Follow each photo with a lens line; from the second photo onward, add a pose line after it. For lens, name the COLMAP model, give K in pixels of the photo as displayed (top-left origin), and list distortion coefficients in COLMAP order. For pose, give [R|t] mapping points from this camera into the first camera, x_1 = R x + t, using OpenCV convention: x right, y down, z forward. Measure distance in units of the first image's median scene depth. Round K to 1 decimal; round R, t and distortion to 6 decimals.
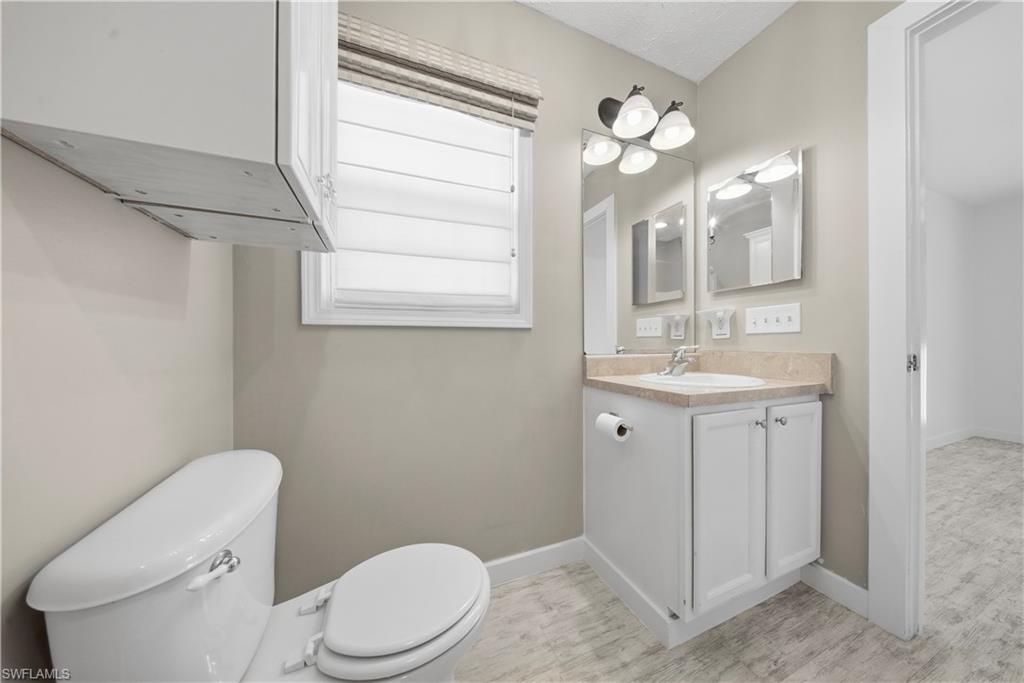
lens RADIAL K [[306.2, 0, 514.1], [0, 306.2, 346.4], [0, 0, 1]] dist [-0.004316, -0.000267]
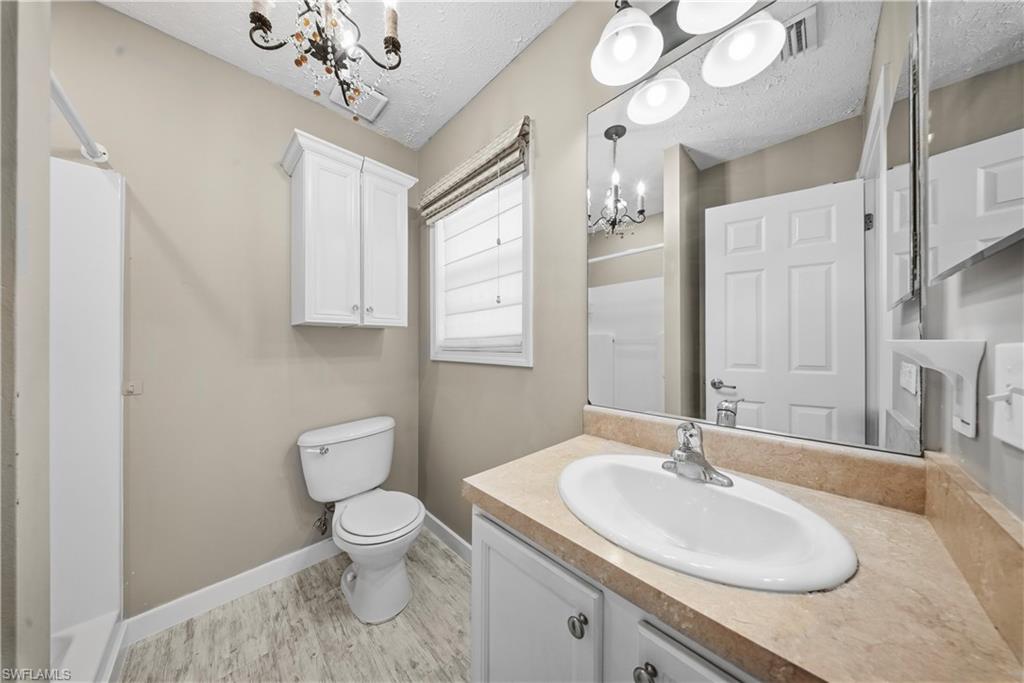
lens RADIAL K [[306.2, 0, 520.3], [0, 306.2, 344.5], [0, 0, 1]] dist [-0.004316, -0.000267]
pose [[0.391610, 0.001810, -0.920130, 1.036533], [-0.004286, 0.999991, 0.000143, -0.144666], [0.920121, 0.003888, 0.391614, 0.637181]]
